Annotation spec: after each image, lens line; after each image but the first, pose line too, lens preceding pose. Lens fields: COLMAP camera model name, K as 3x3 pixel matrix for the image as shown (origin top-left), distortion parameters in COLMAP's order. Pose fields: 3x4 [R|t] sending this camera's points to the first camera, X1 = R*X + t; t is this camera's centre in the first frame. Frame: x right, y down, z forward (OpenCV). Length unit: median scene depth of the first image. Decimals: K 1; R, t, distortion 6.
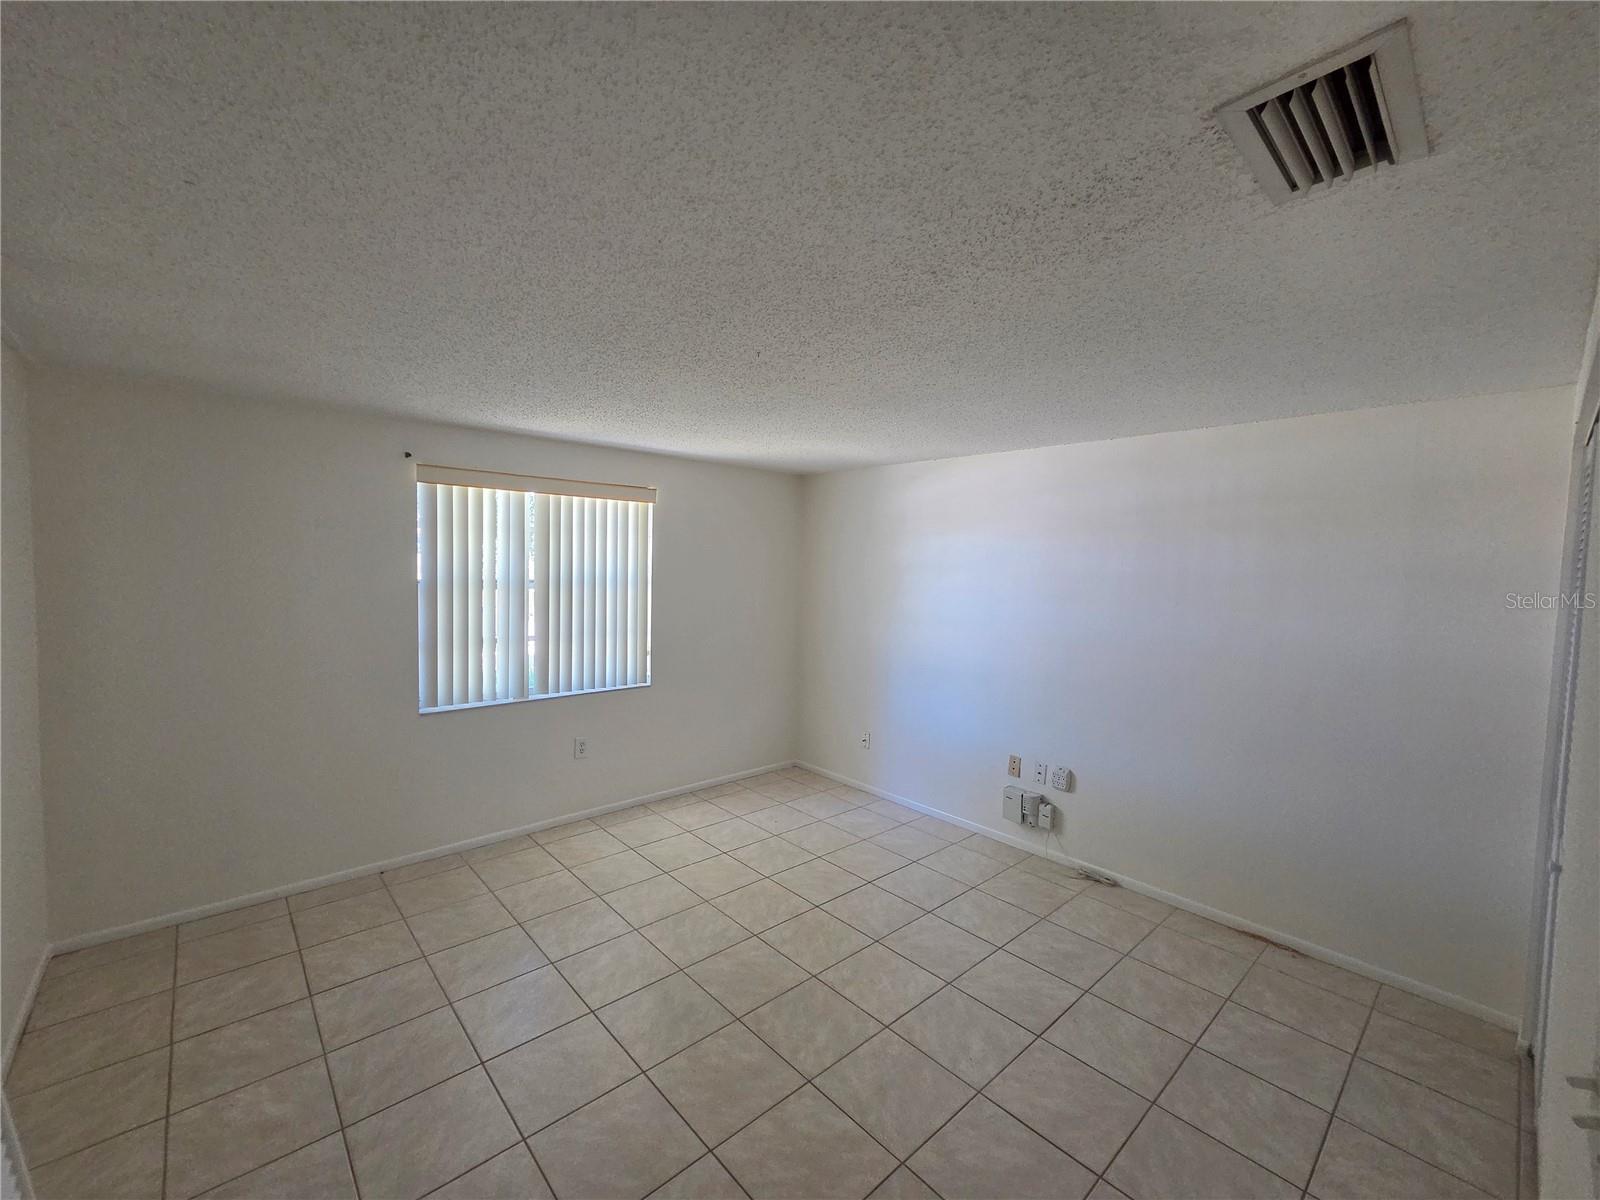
lens RADIAL K [[659.1, 0, 797.0], [0, 659.1, 598.3], [0, 0, 1]] dist [0.001870, 0.000341]
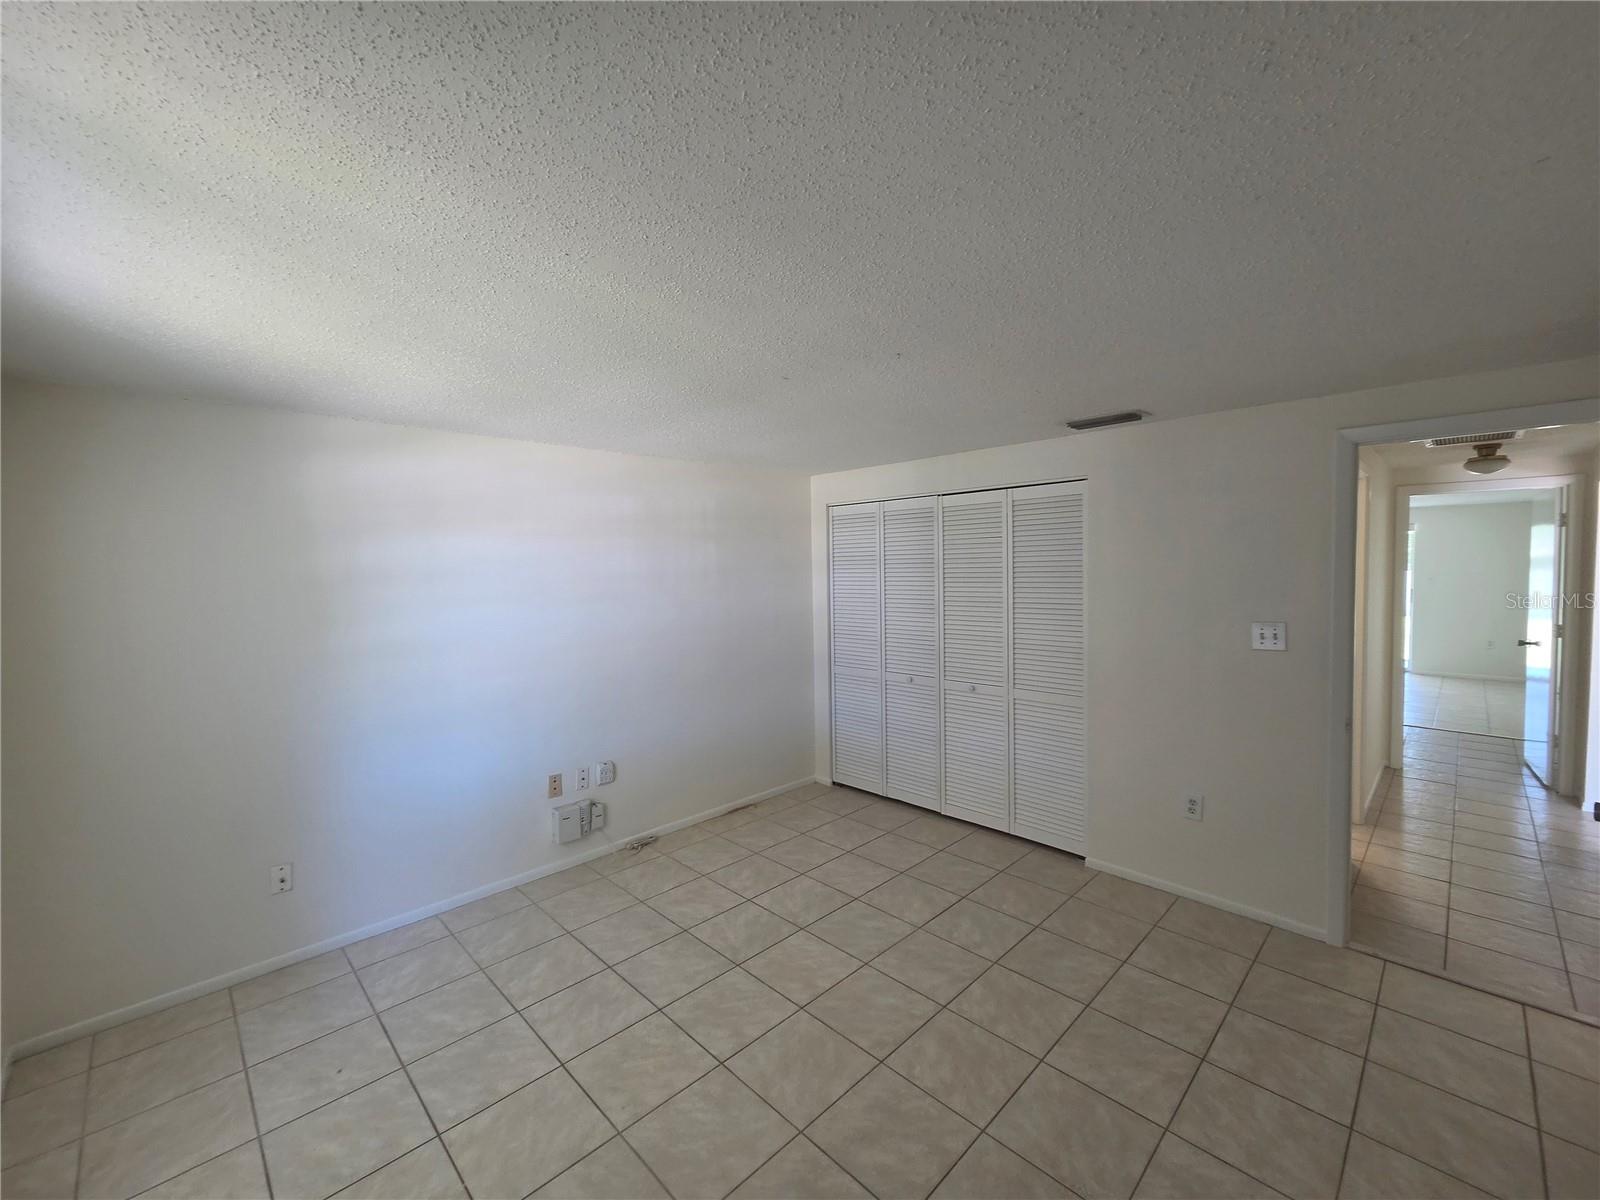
lens RADIAL K [[659.1, 0, 796.3], [0, 659.1, 597.8], [0, 0, 1]] dist [0.001870, 0.000341]
pose [[-0.045675, -0.071814, 0.996372, -0.760063], [0.071148, 0.994646, 0.074951, -0.069662], [-0.996419, 0.074313, -0.040321, 0.877008]]
